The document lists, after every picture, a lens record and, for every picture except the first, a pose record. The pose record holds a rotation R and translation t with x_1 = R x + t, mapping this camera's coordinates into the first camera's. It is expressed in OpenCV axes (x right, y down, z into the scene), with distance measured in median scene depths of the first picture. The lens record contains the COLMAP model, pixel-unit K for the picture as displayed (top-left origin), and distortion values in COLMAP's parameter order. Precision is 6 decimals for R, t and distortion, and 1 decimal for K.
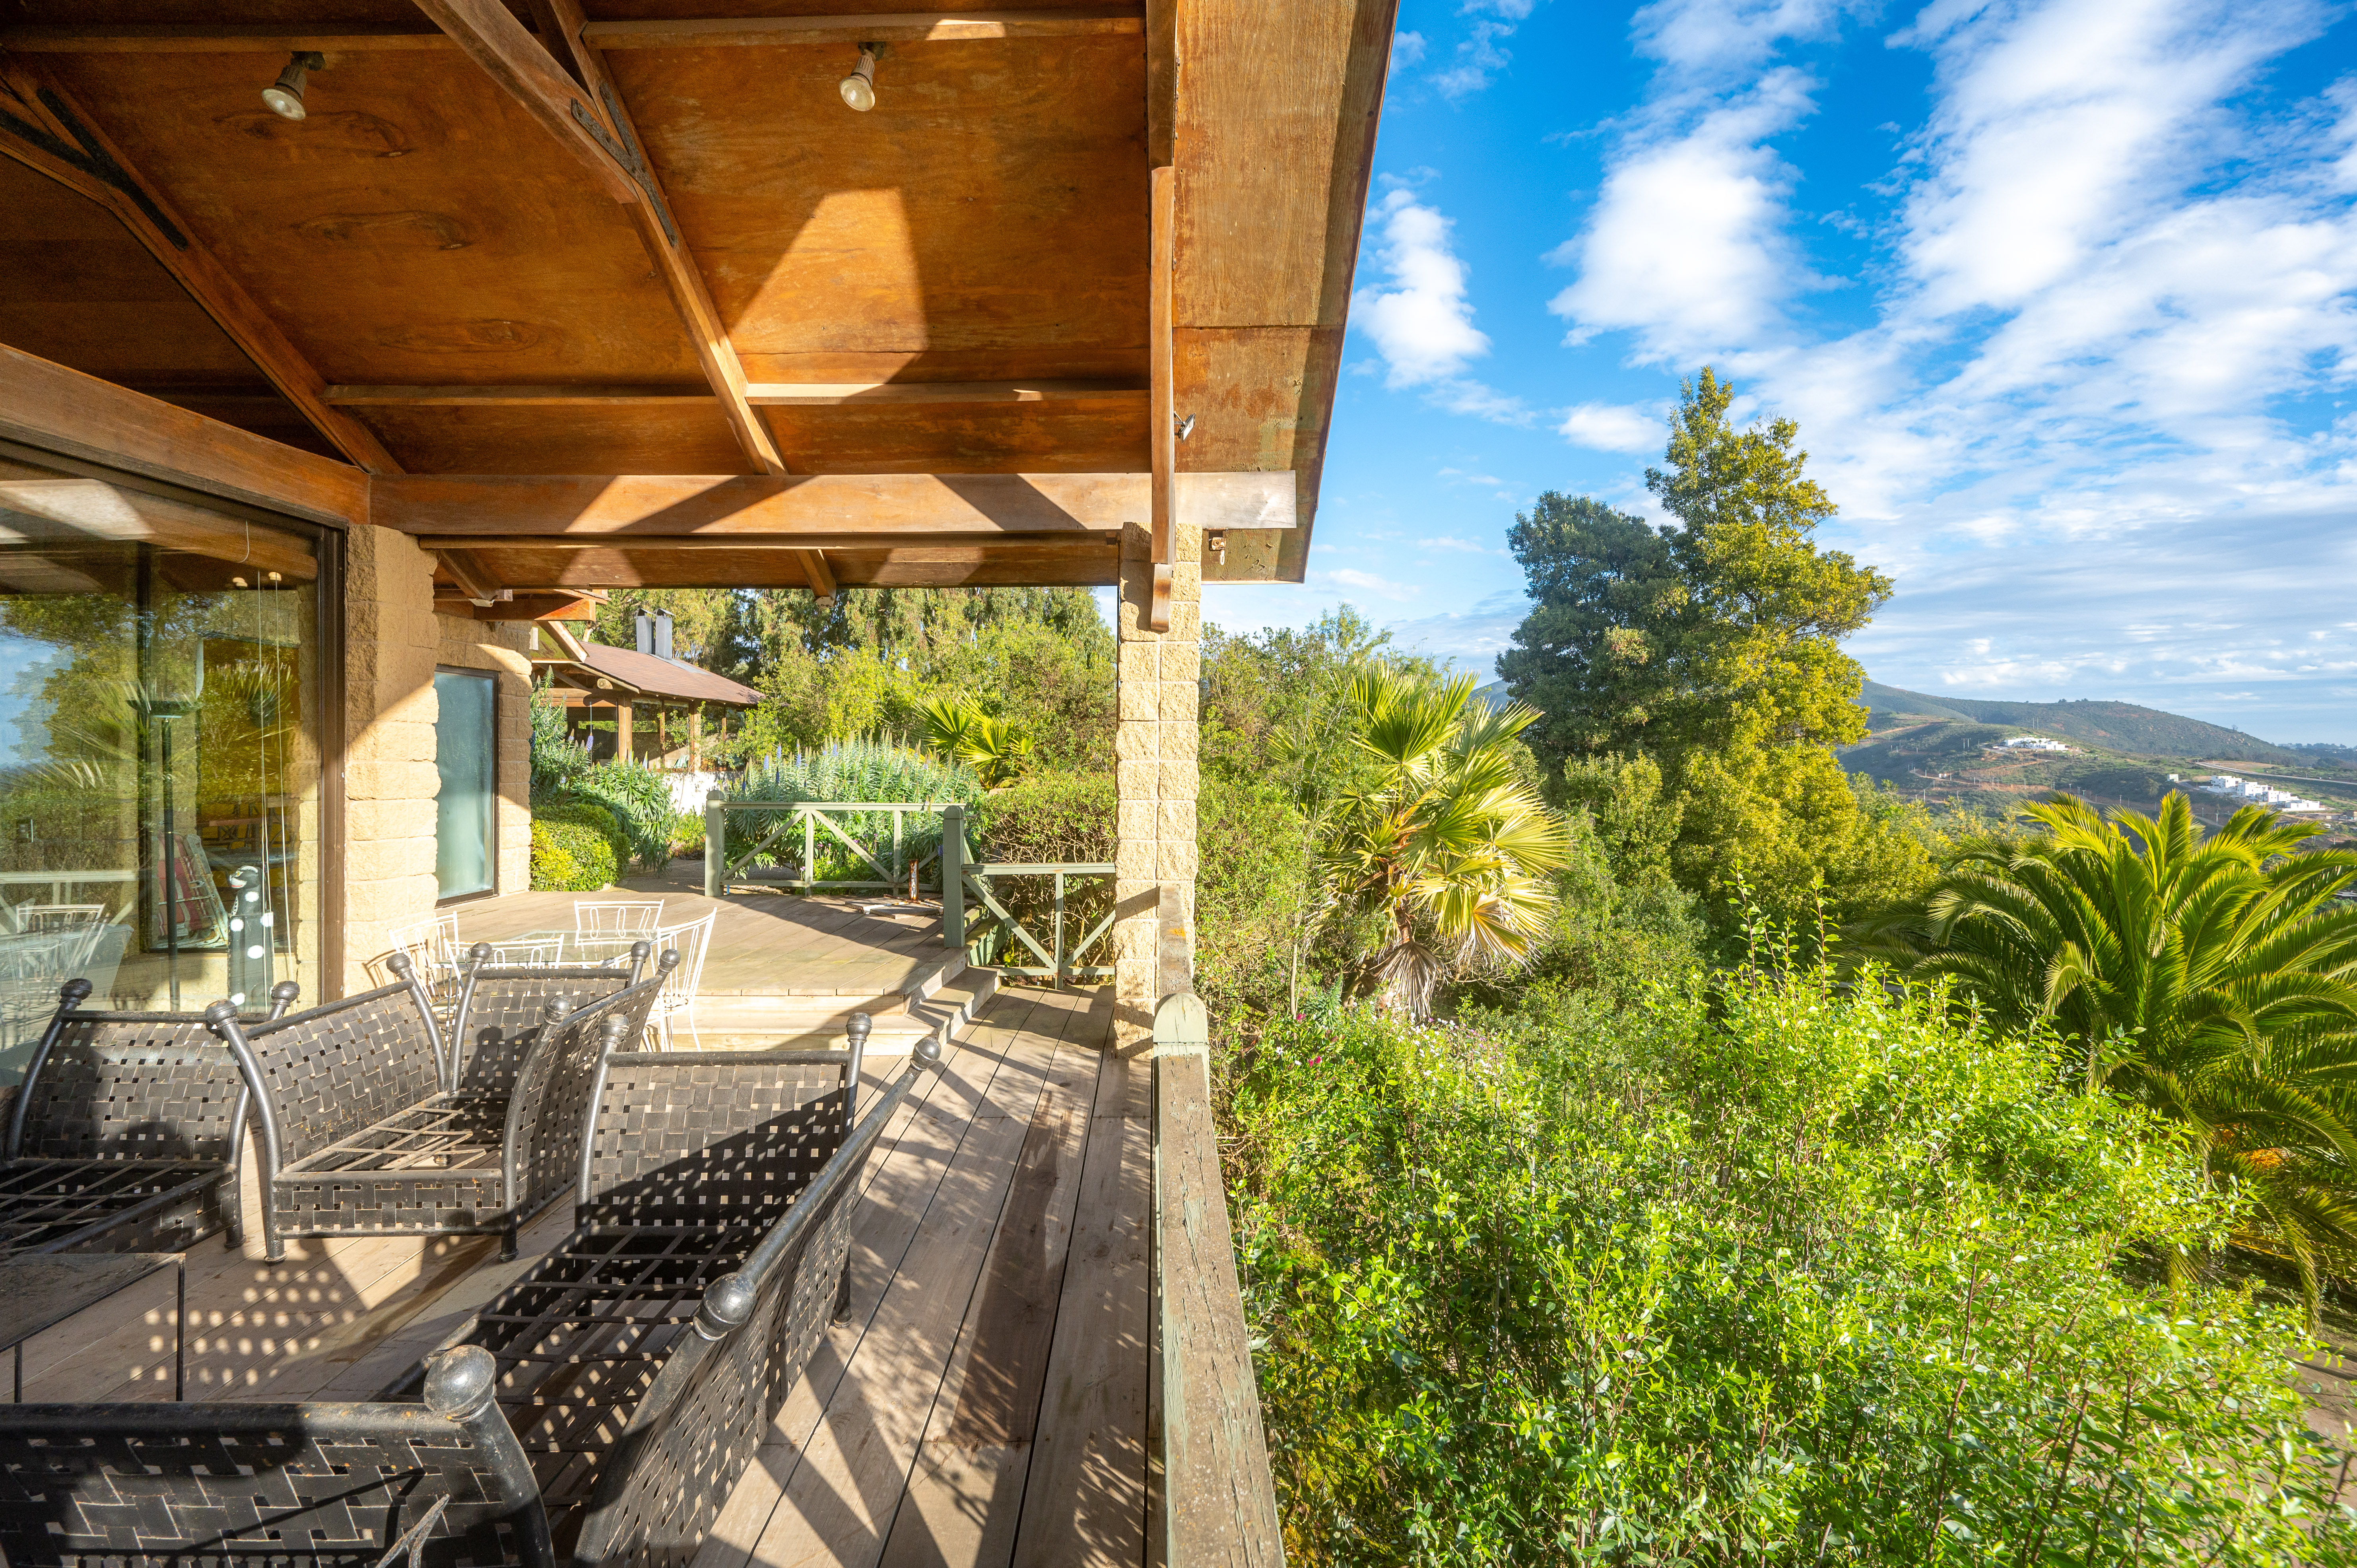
lens RADIAL K [[962.5, 0, 1170.2], [0, 962.5, 762.8], [0, 0, 1]] dist [-0.002183, -0.000606]
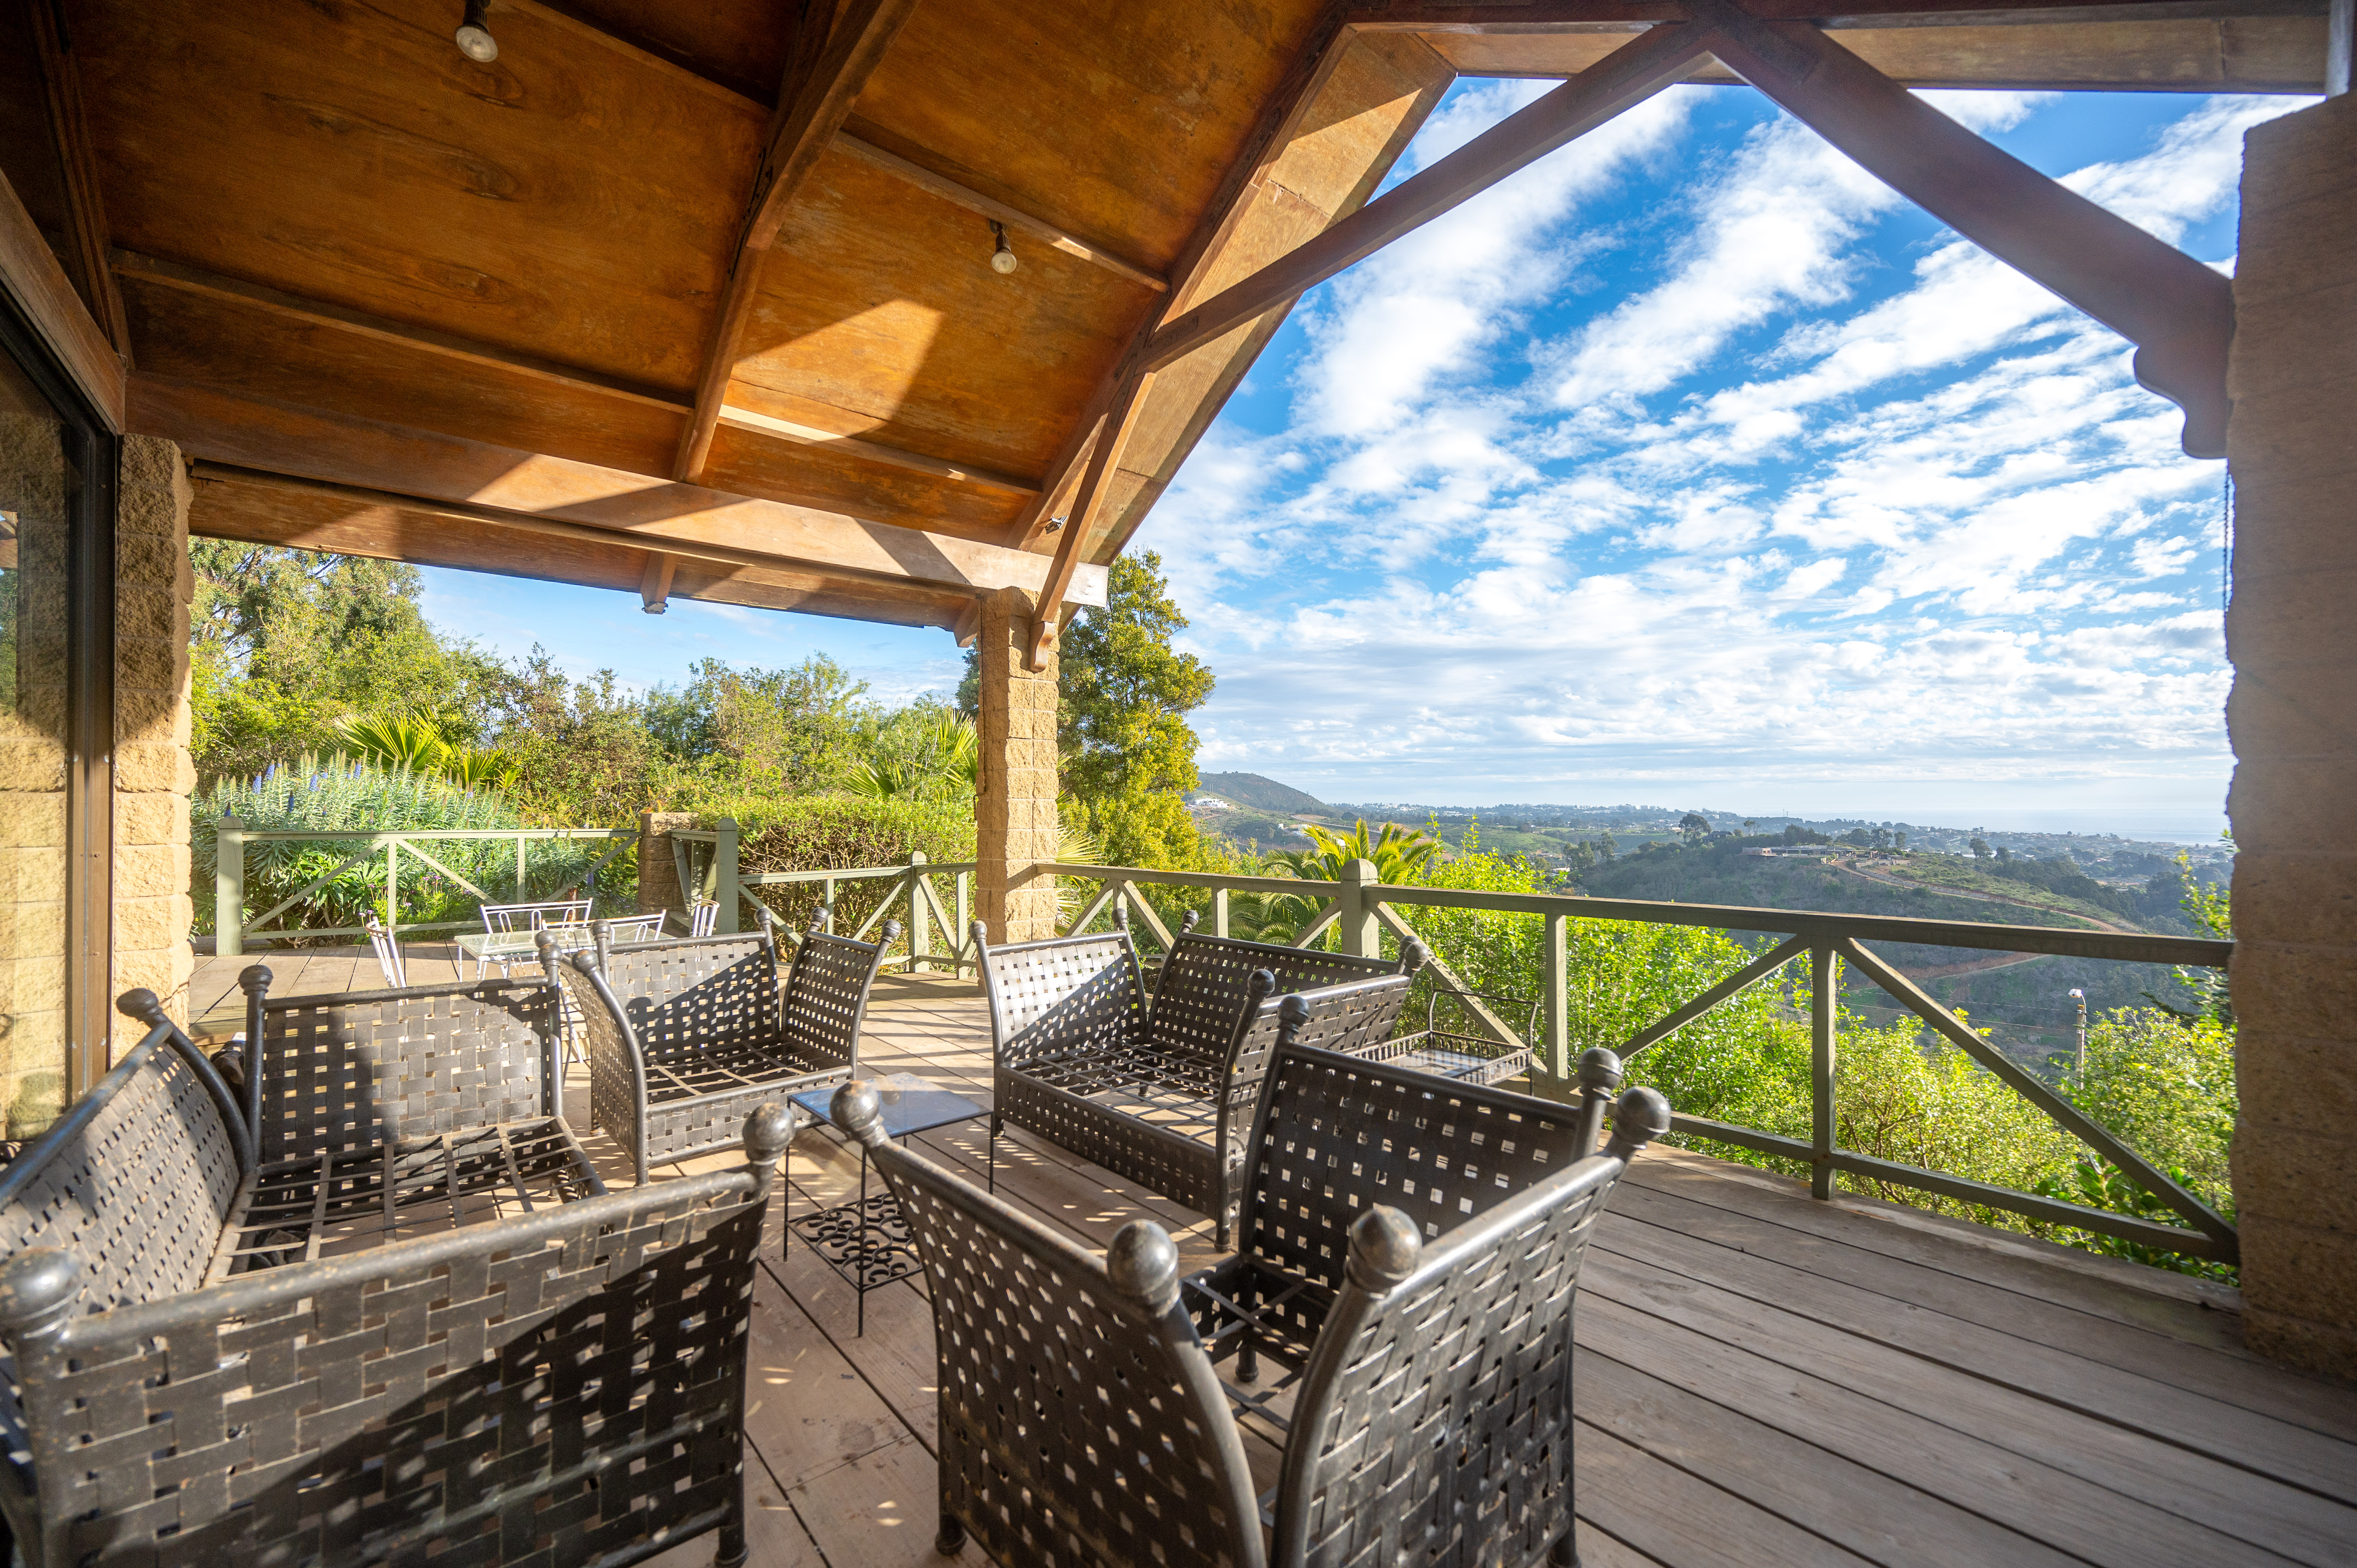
lens RADIAL K [[962.5, 0, 1181.9], [0, 962.5, 805.4], [0, 0, 1]] dist [-0.002183, -0.000606]
pose [[0.749924, 0.002628, 0.661519, -0.263950], [0.009950, 0.999834, -0.015253, 0.025263], [-0.661449, 0.018021, 0.749774, -0.045327]]
